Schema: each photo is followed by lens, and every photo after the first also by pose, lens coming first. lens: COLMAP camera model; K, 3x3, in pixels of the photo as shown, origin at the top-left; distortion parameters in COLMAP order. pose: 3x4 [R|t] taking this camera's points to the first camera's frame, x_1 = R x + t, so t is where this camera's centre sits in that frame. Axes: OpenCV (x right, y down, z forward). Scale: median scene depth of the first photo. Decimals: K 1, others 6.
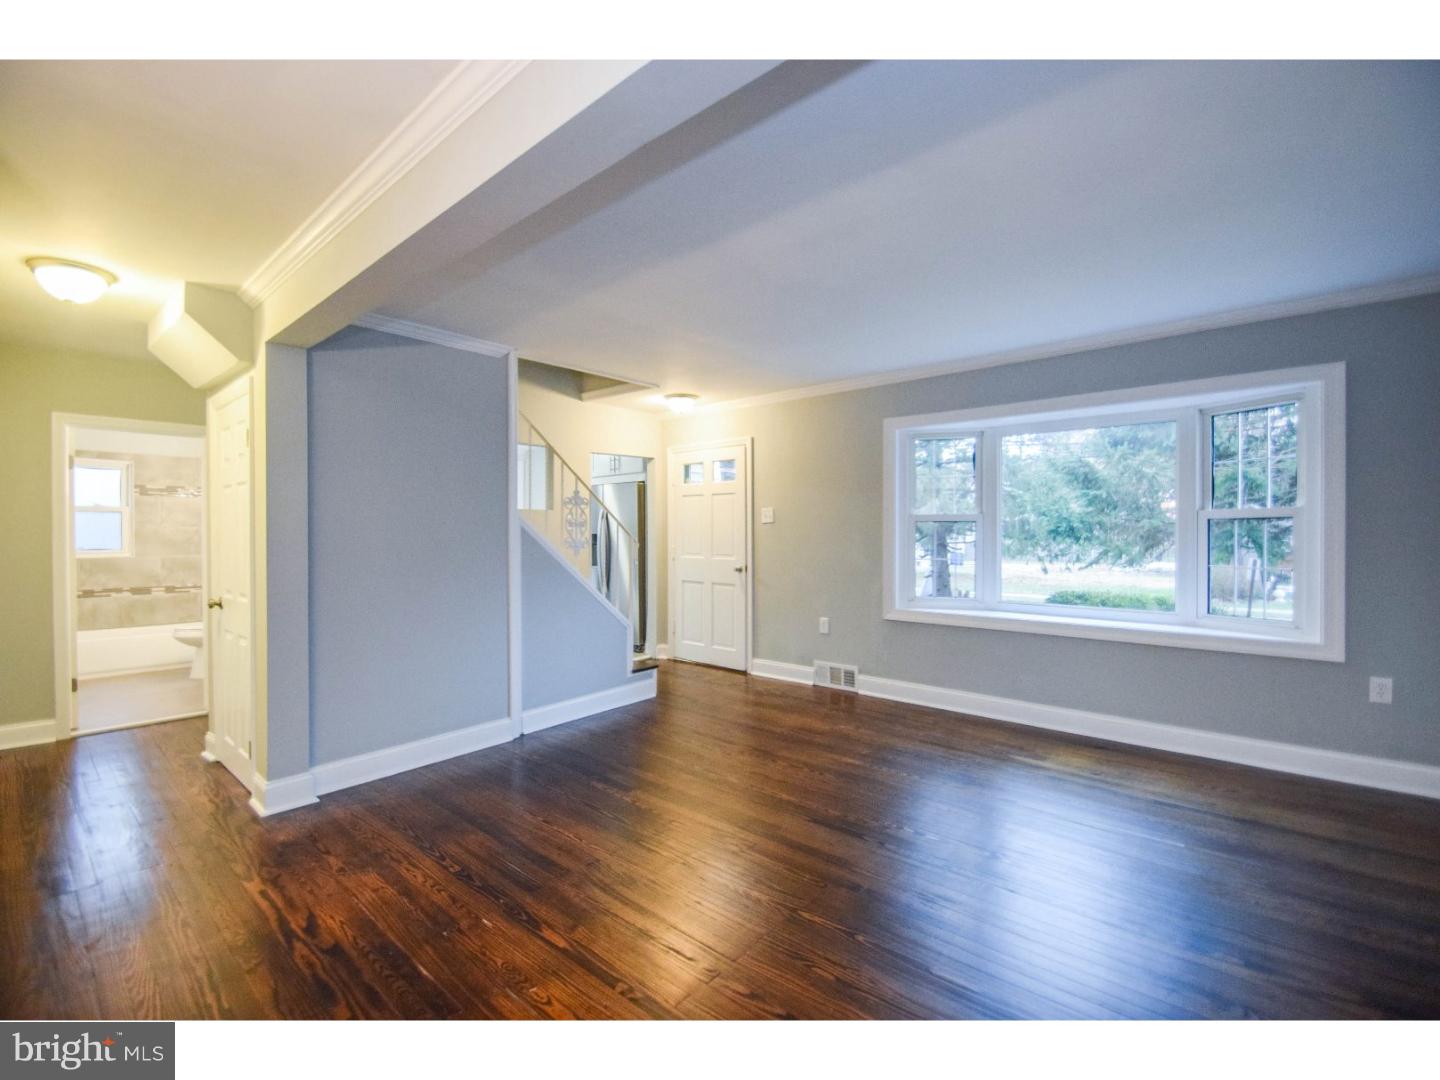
lens RADIAL K [[636.1, 0, 724.4], [0, 636.1, 535.7], [0, 0, 1]] dist [0.018205, -0.020815]
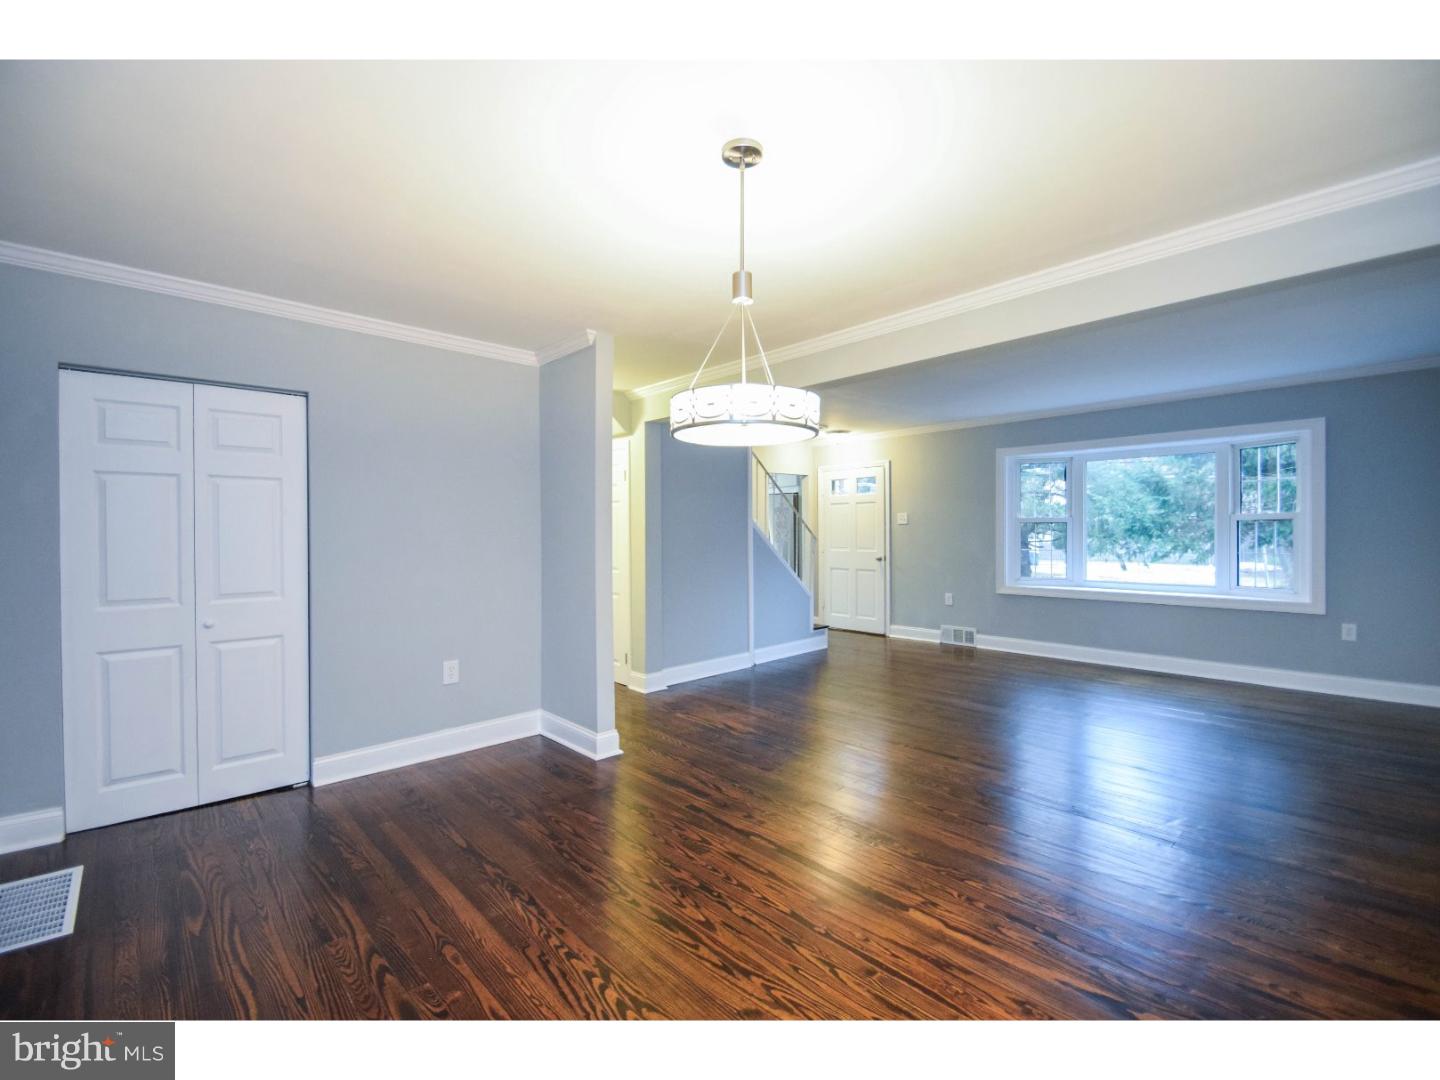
lens RADIAL K [[629.8, 0, 724.0], [0, 629.8, 537.4], [0, 0, 1]] dist [0.017899, -0.020276]
pose [[0.994937, -0.001972, -0.100479, -0.173594], [0.002110, 0.999997, 0.001268, 0.005203], [0.100477, -0.001473, 0.994938, -0.366138]]
